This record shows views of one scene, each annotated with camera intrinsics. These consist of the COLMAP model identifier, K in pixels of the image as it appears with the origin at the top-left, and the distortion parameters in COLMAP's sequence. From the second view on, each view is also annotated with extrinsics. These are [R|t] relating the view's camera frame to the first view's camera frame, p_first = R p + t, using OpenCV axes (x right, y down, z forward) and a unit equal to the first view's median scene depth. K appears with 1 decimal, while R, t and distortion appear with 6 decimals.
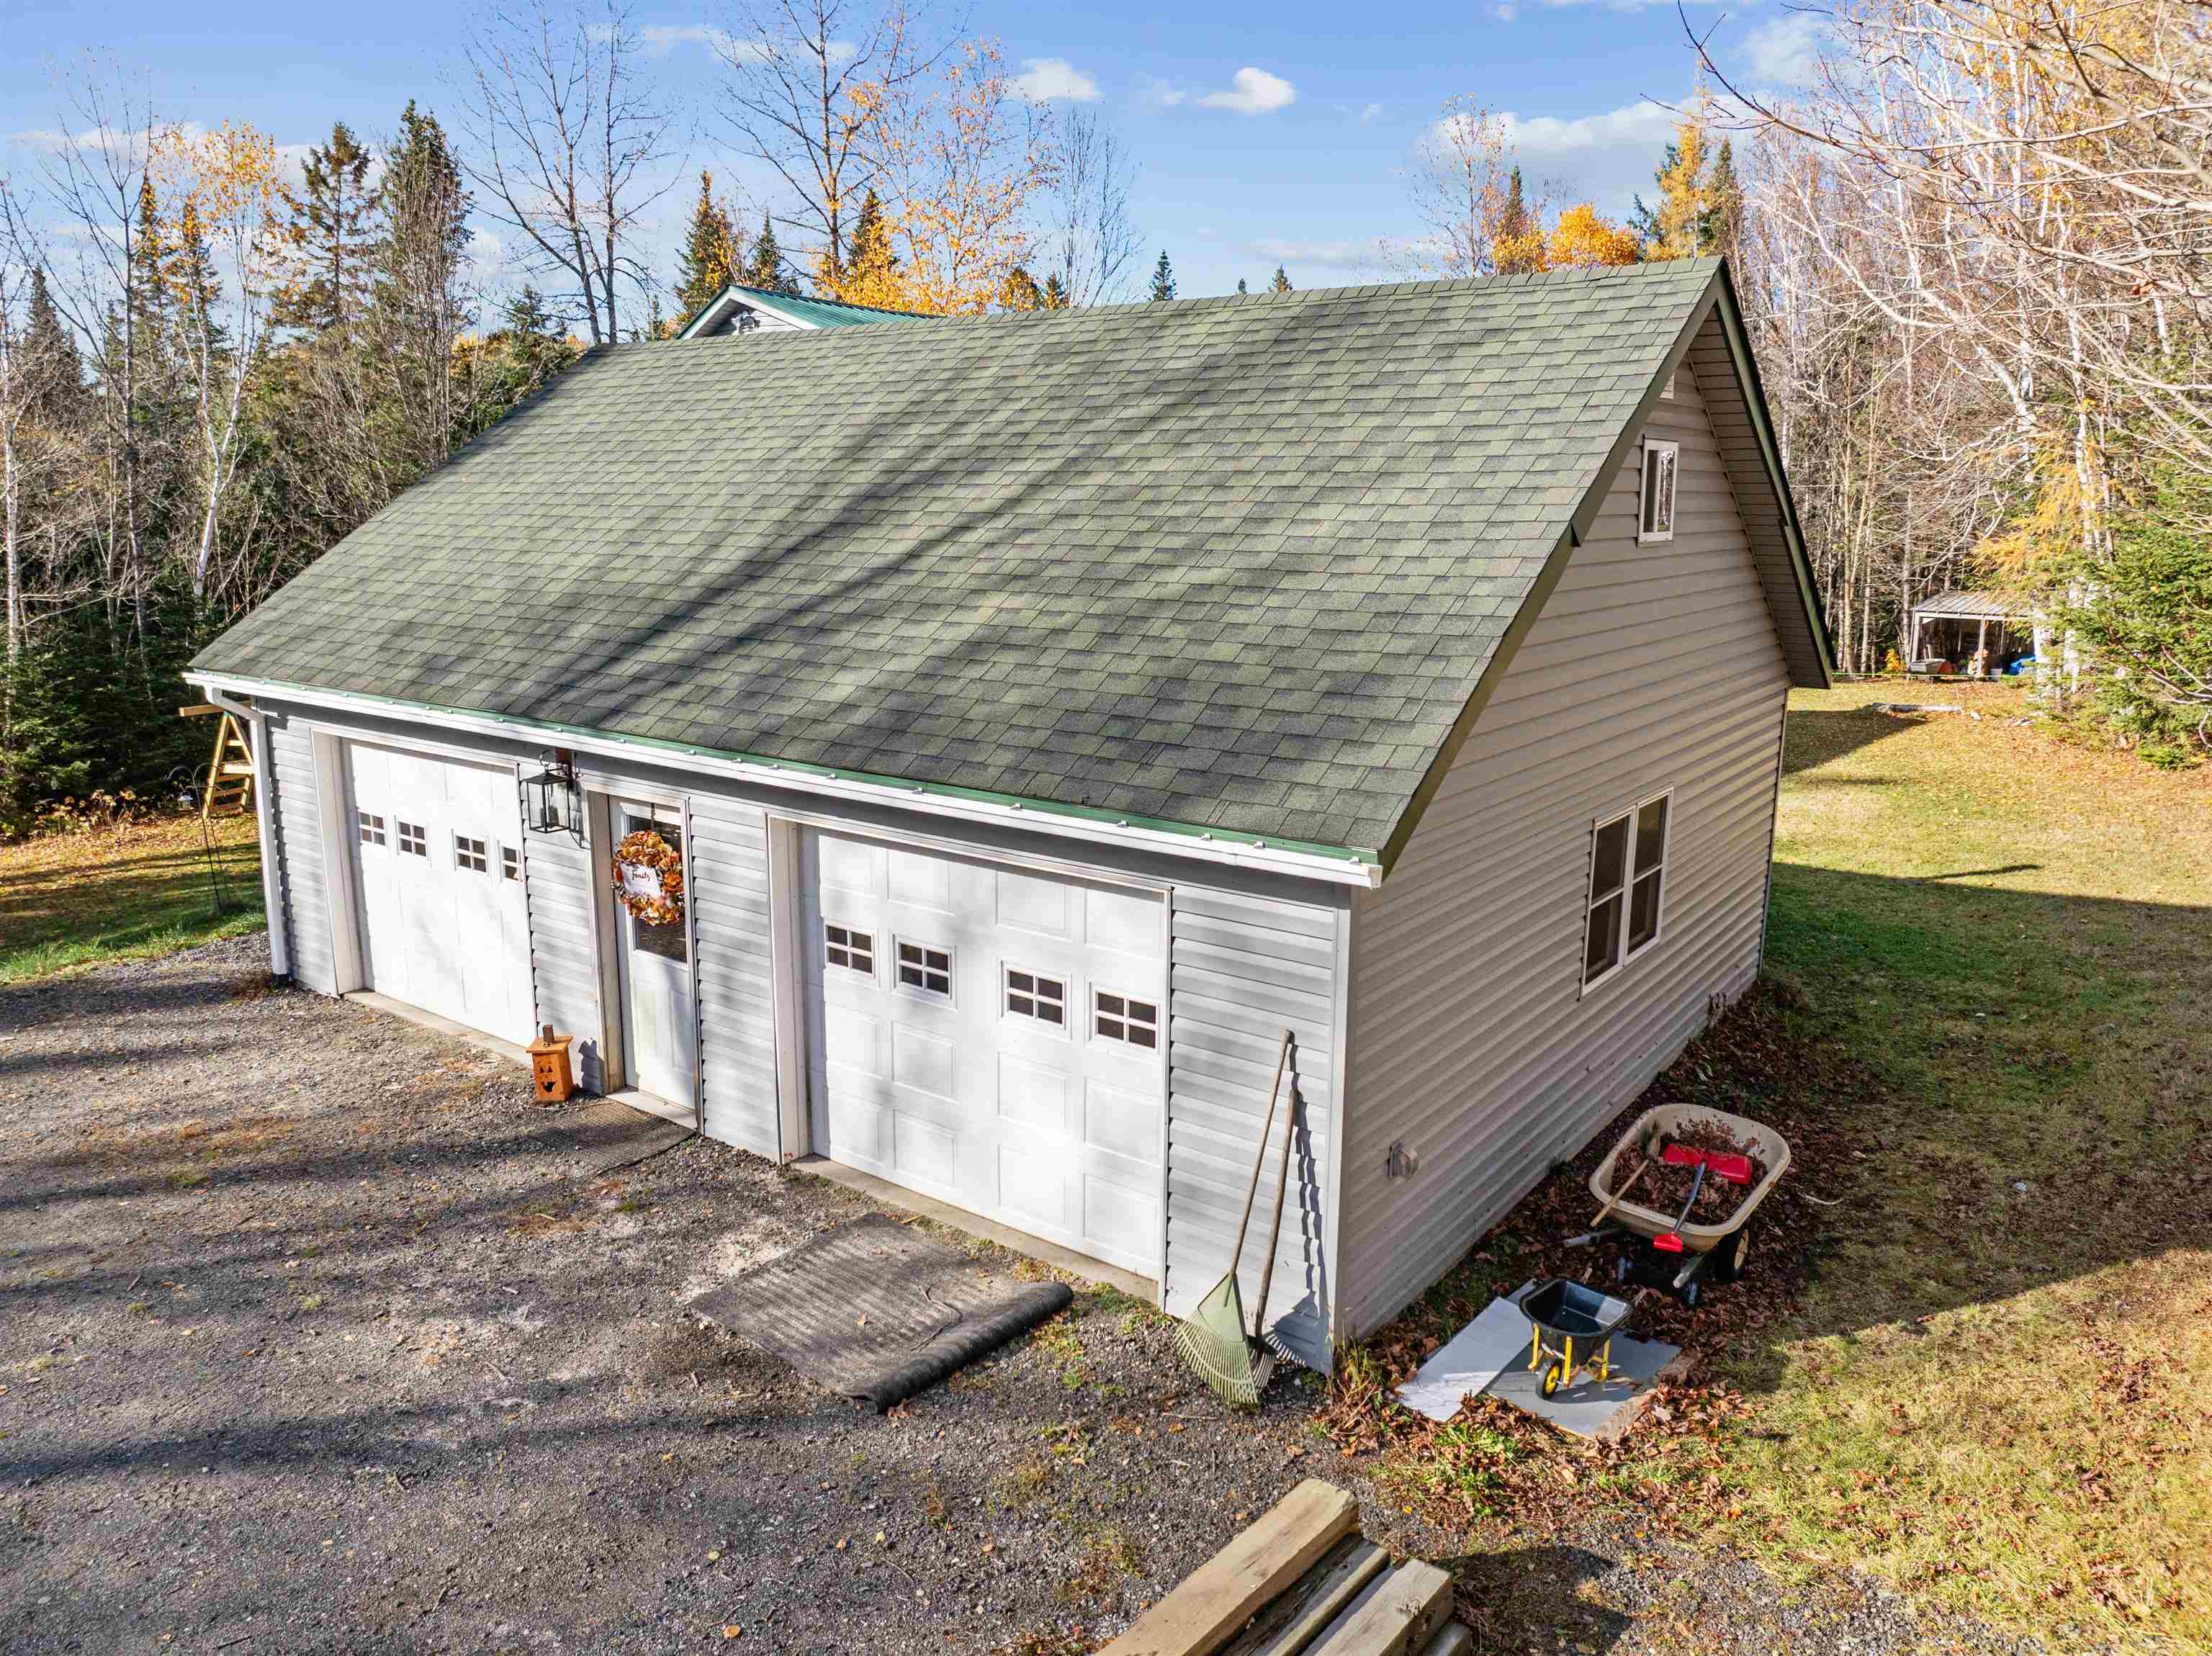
lens RADIAL K [[1554.3, 0, 1114.9], [0, 1554.3, 817.3], [0, 0, 1]] dist [-0.036636, 0.006752]
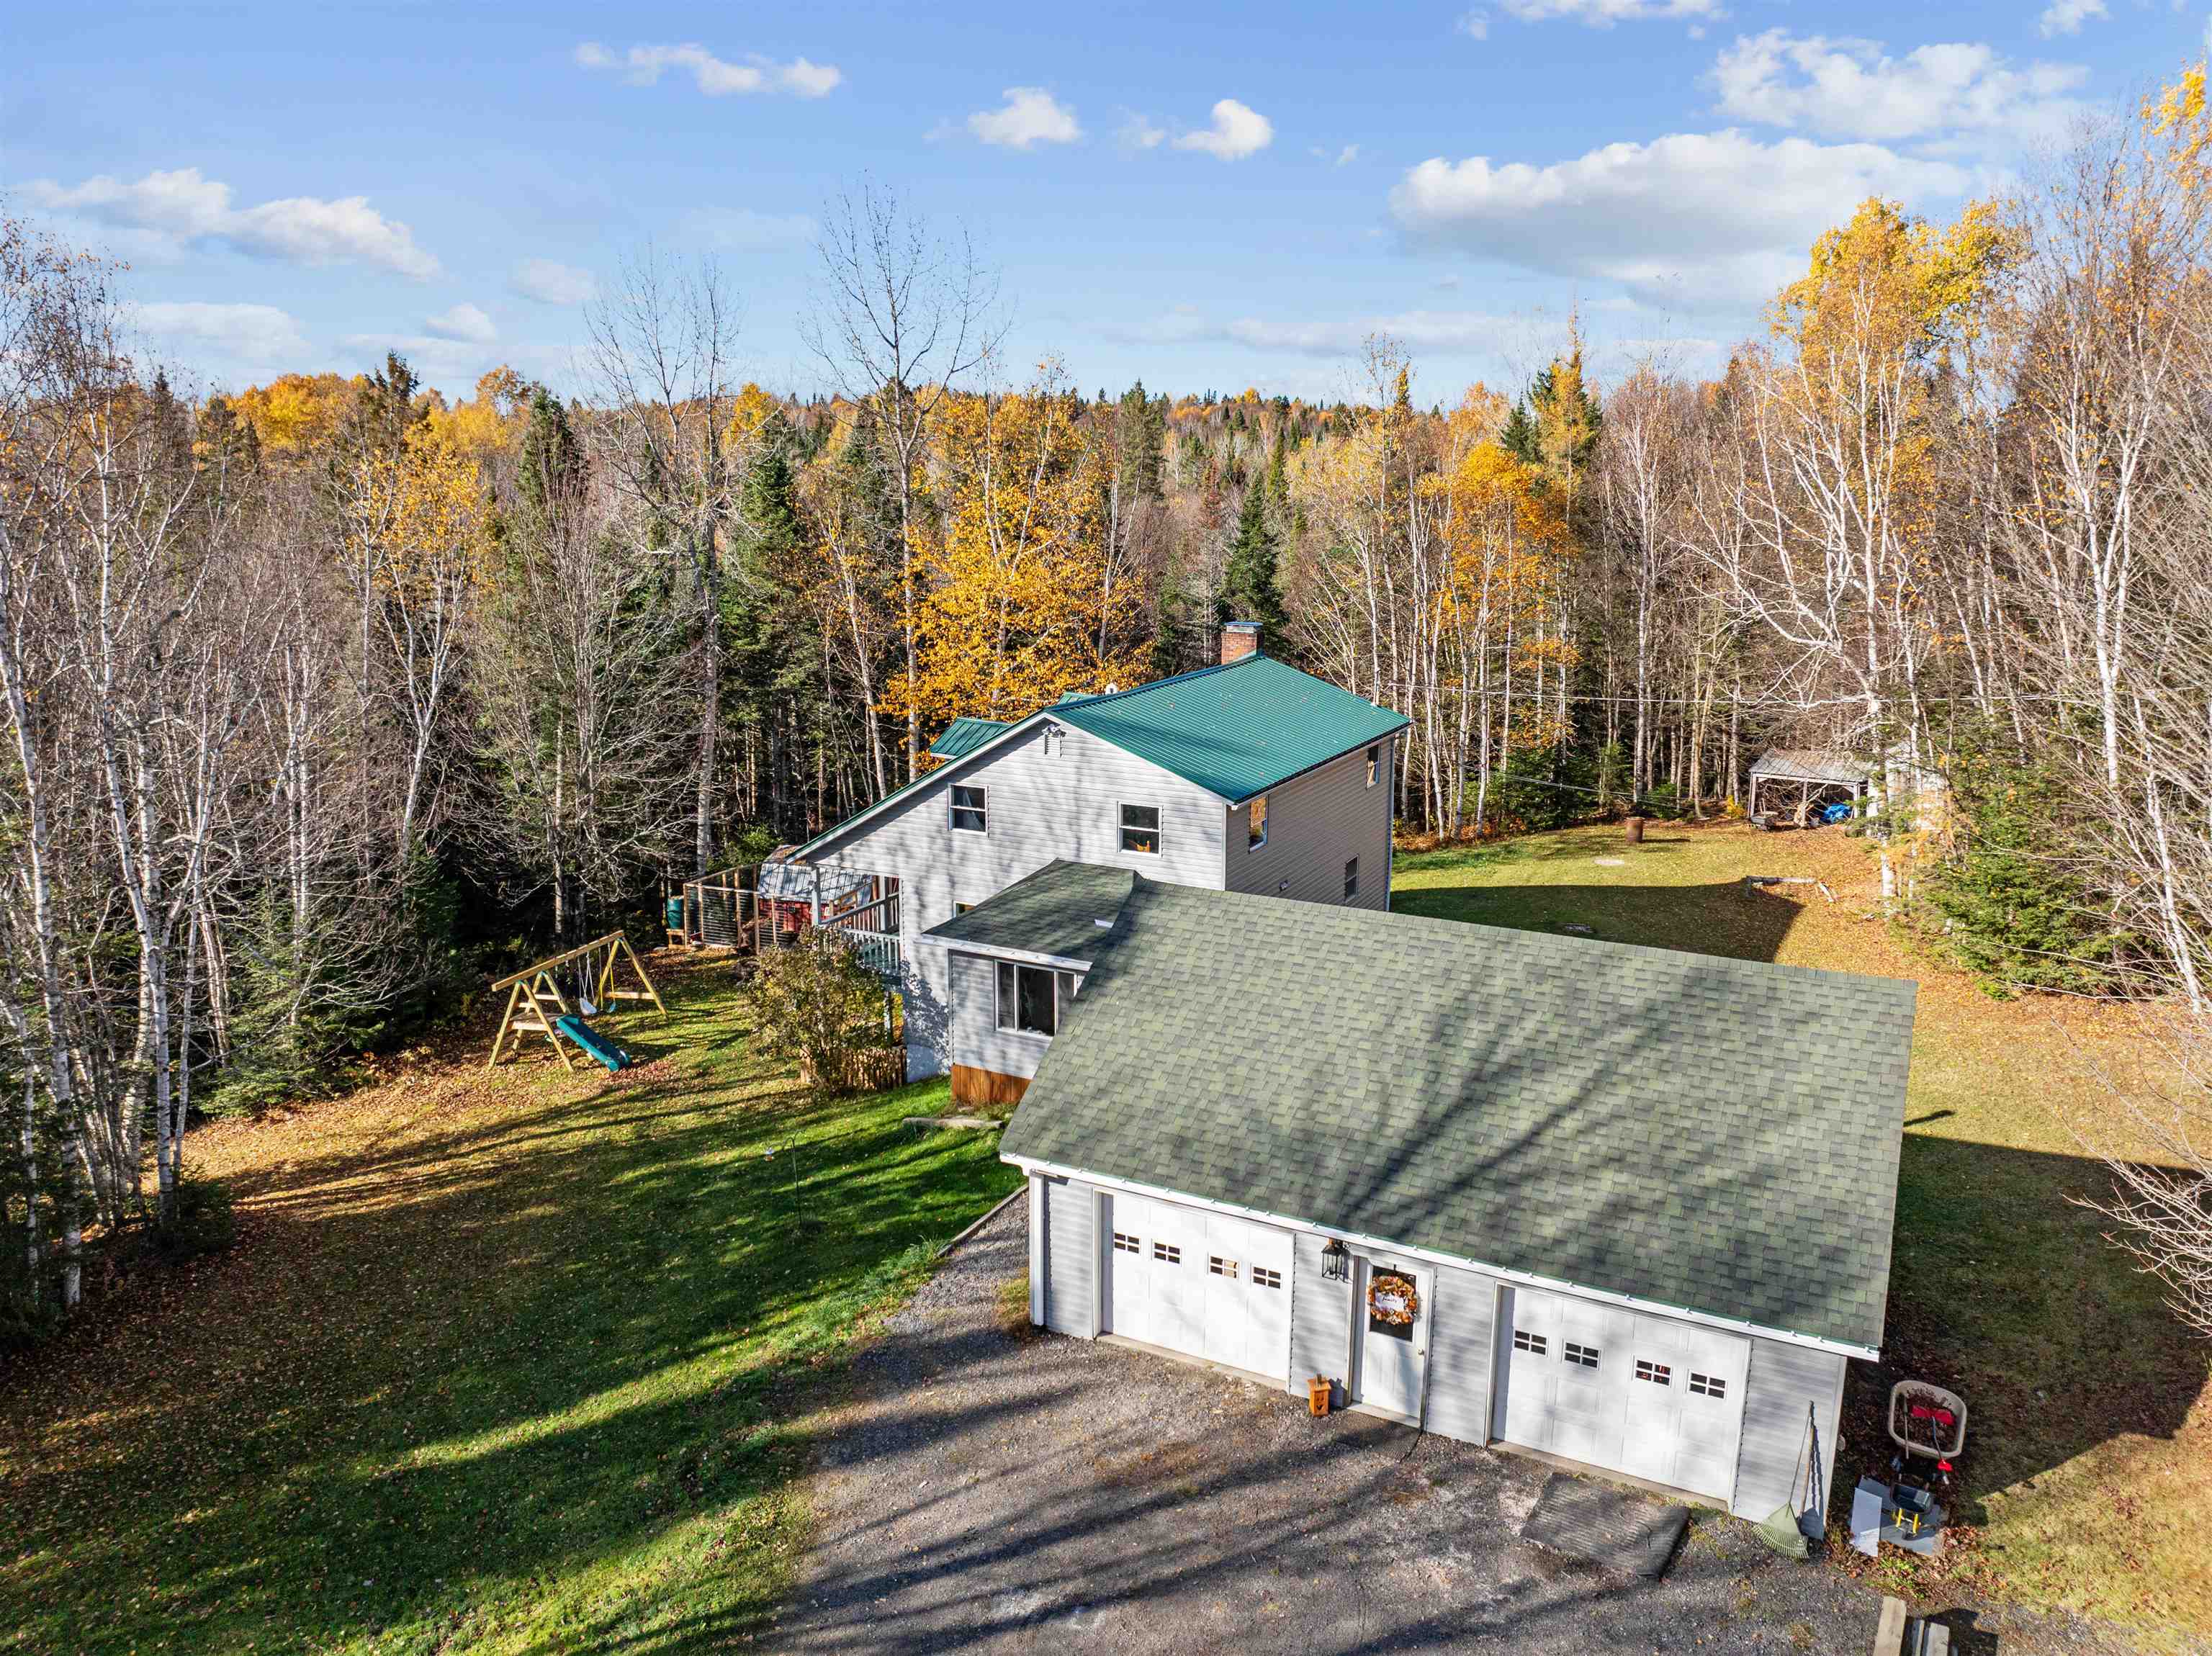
lens RADIAL K [[1558.7, 0, 1110.8], [0, 1558.7, 821.7], [0, 0, 1]] dist [-0.040508, 0.006152]
pose [[0.987721, -0.035287, 0.152188, -1.006749], [0.033958, 0.999359, 0.011319, -0.642008], [-0.152490, -0.006012, 0.988287, -0.912213]]
